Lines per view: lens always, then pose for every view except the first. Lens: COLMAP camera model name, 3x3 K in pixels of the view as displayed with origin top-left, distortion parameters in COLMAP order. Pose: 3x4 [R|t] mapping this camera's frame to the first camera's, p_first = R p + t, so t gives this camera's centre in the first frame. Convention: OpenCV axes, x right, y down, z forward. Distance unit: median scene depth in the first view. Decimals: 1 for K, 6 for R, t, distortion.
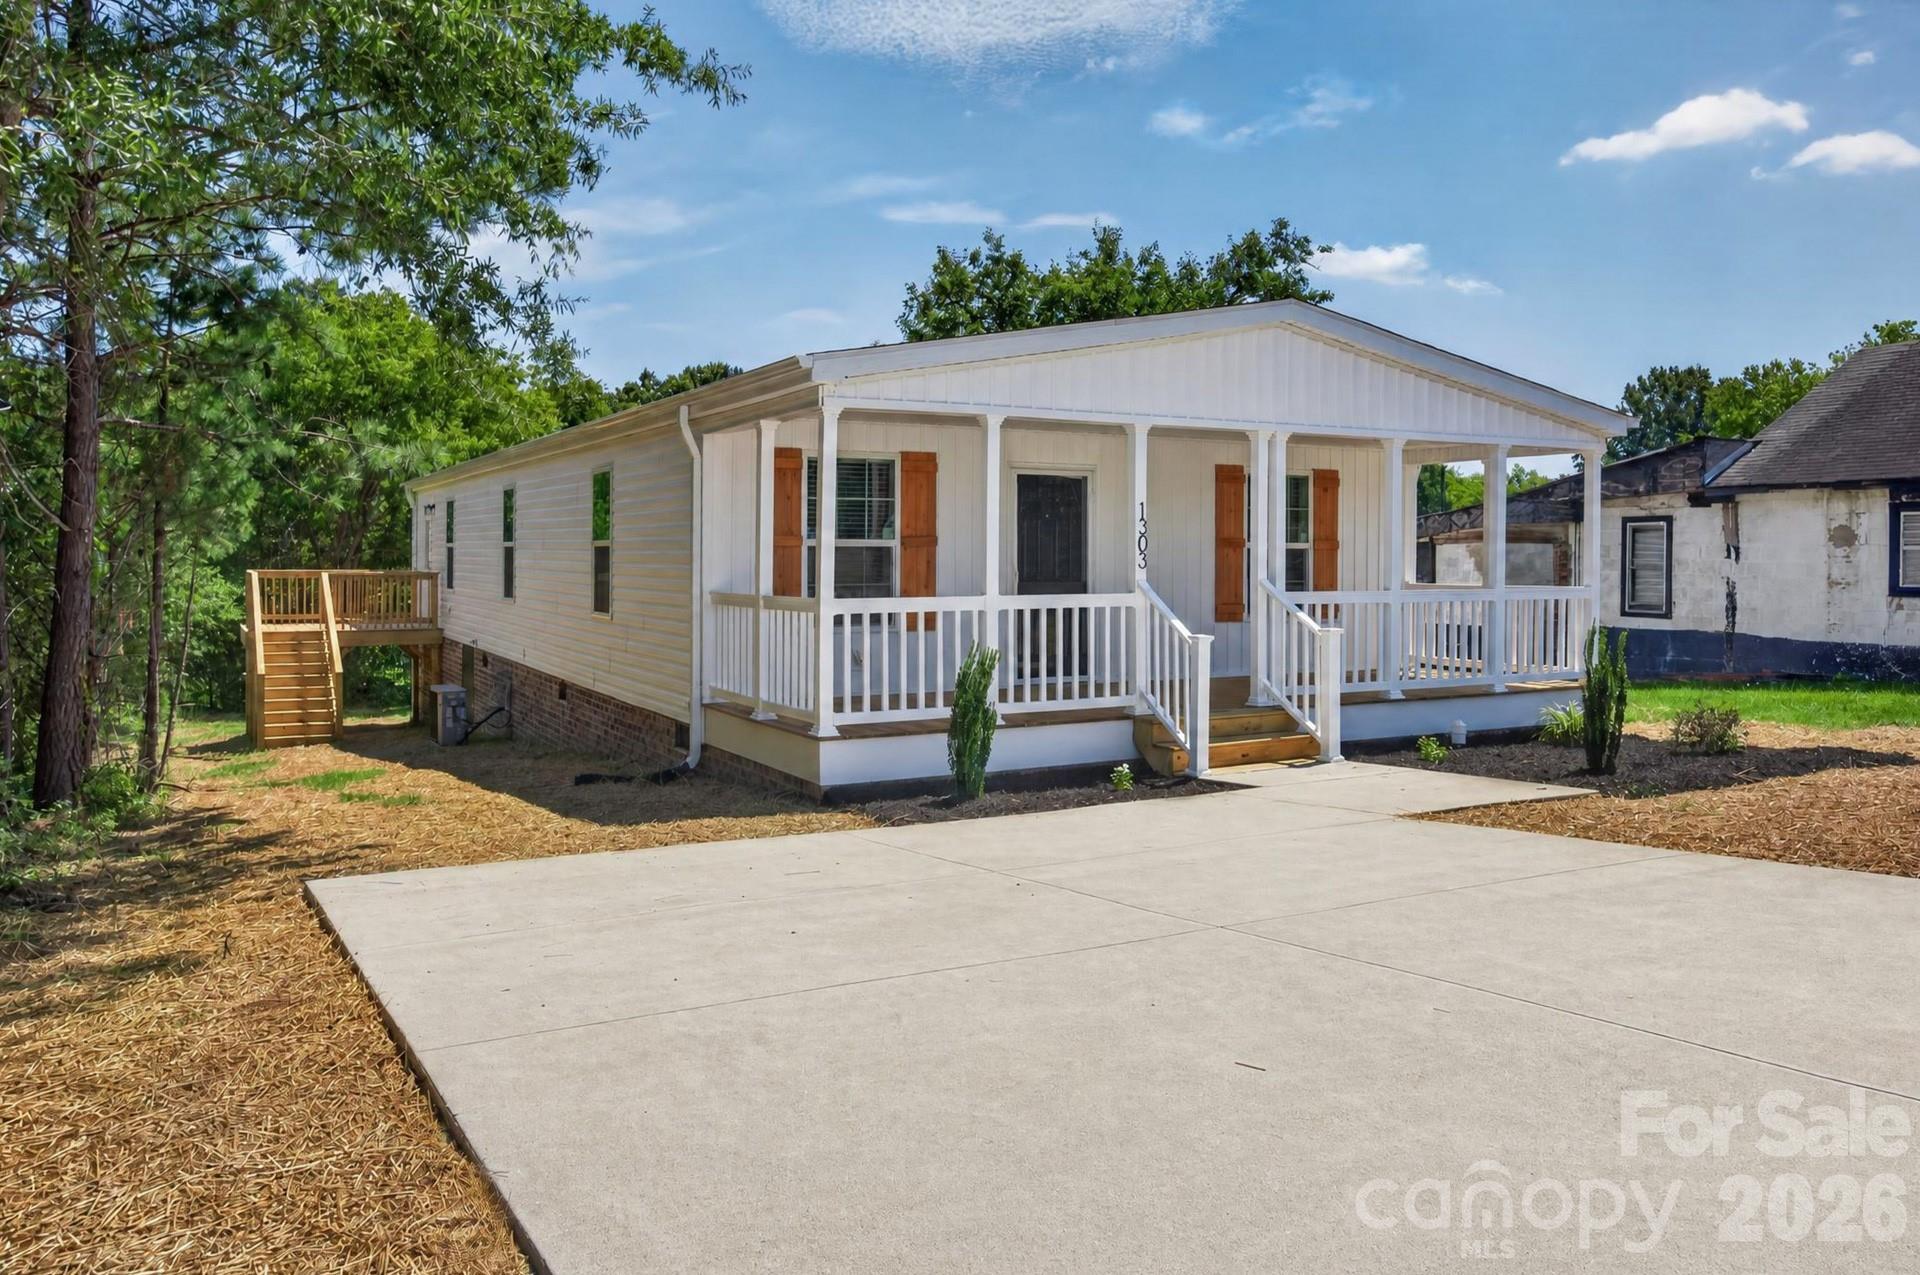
lens RADIAL K [[1316.9, 0, 960.0], [0, 1316.9, 637.5], [0, 0, 1]] dist [0.000847, 0.003366]
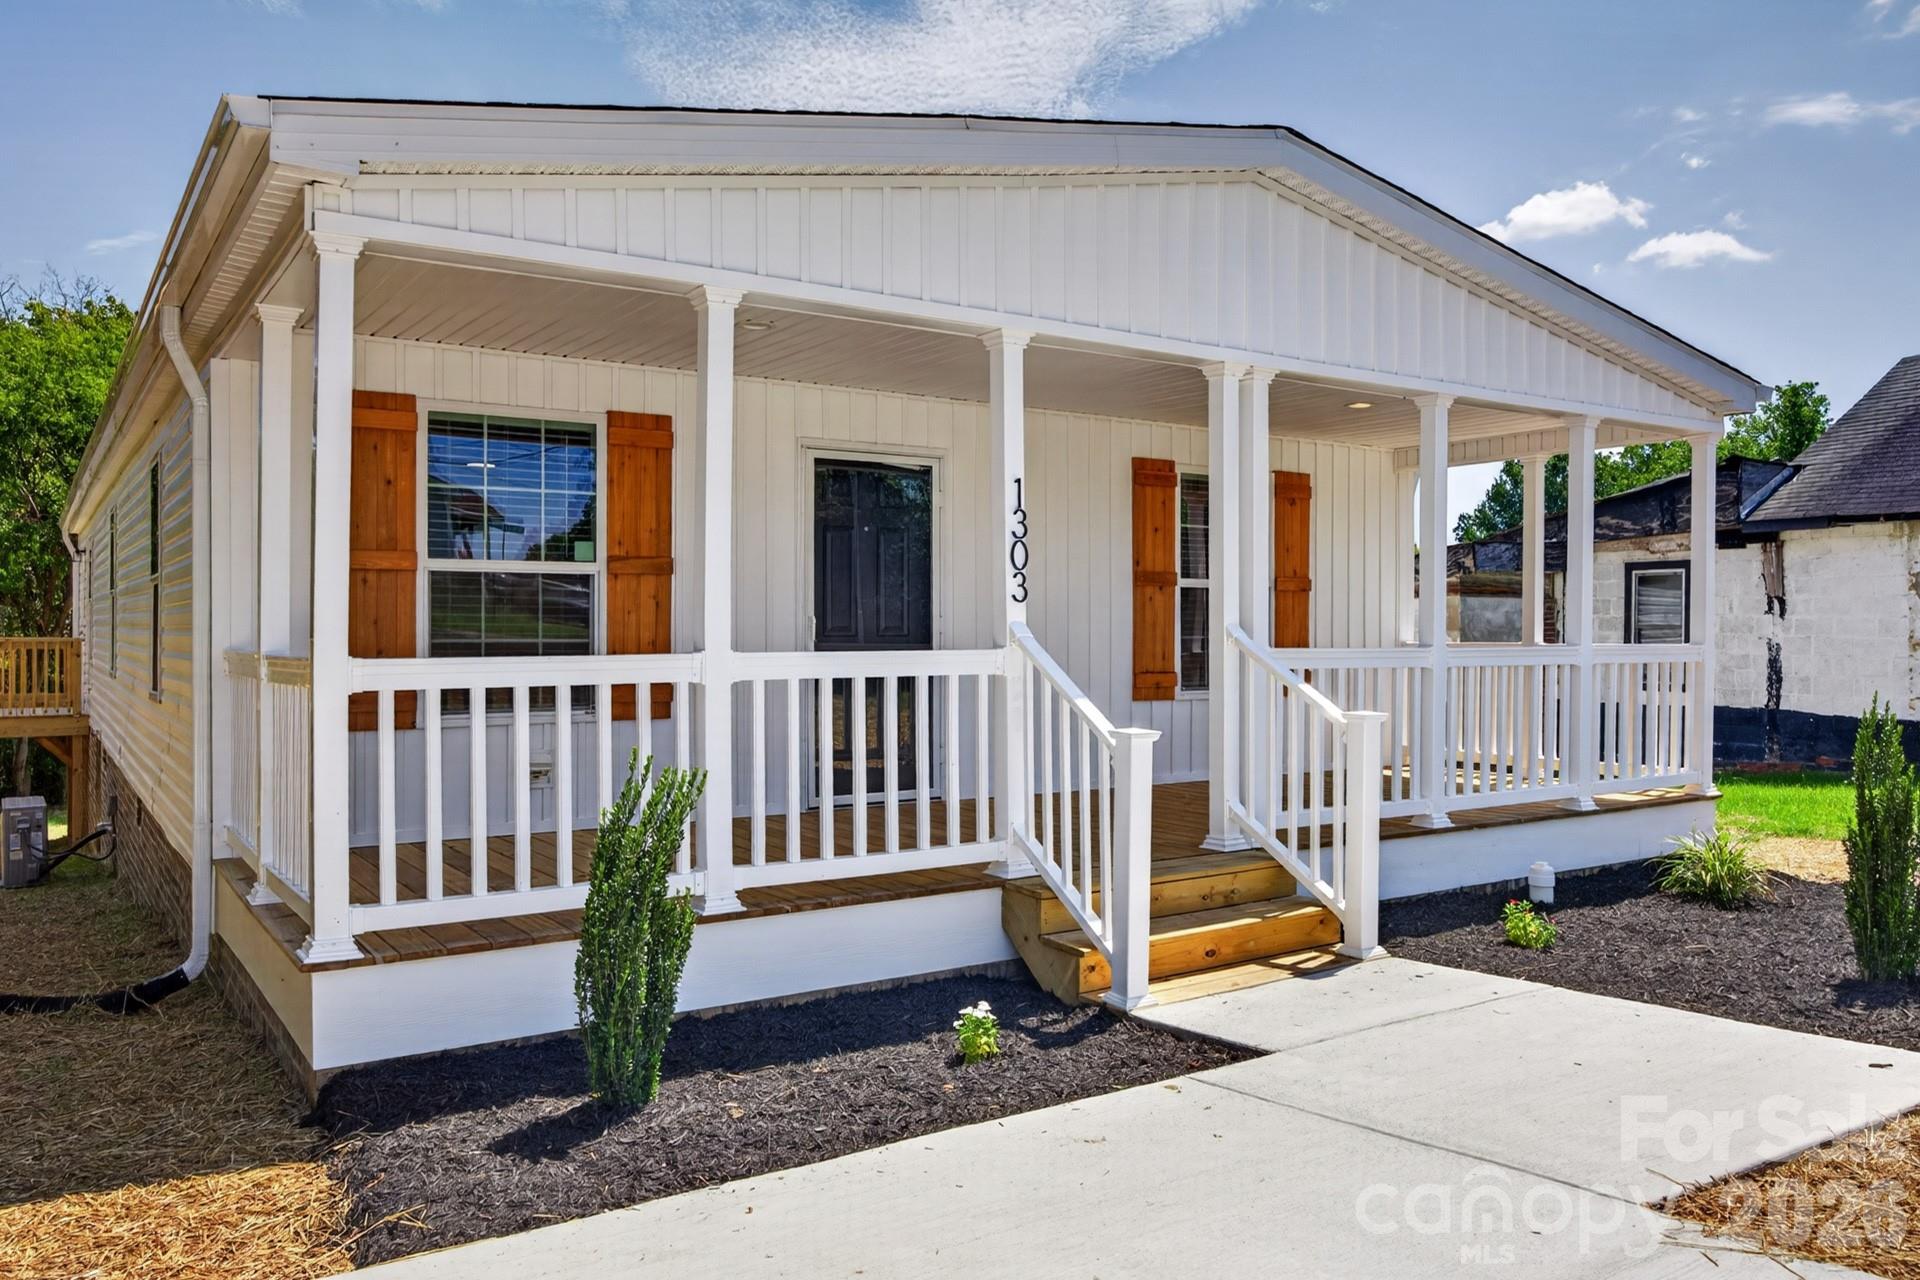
lens RADIAL K [[1316.9, 0, 960.0], [0, 1316.9, 640.0], [0, 0, 1]] dist [0.000847, 0.003366]
pose [[0.996291, -0.000910, 0.086038, 0.065611], [0.005641, 0.998484, -0.054762, -0.007952], [-0.085858, 0.055044, 0.994786, 0.449031]]
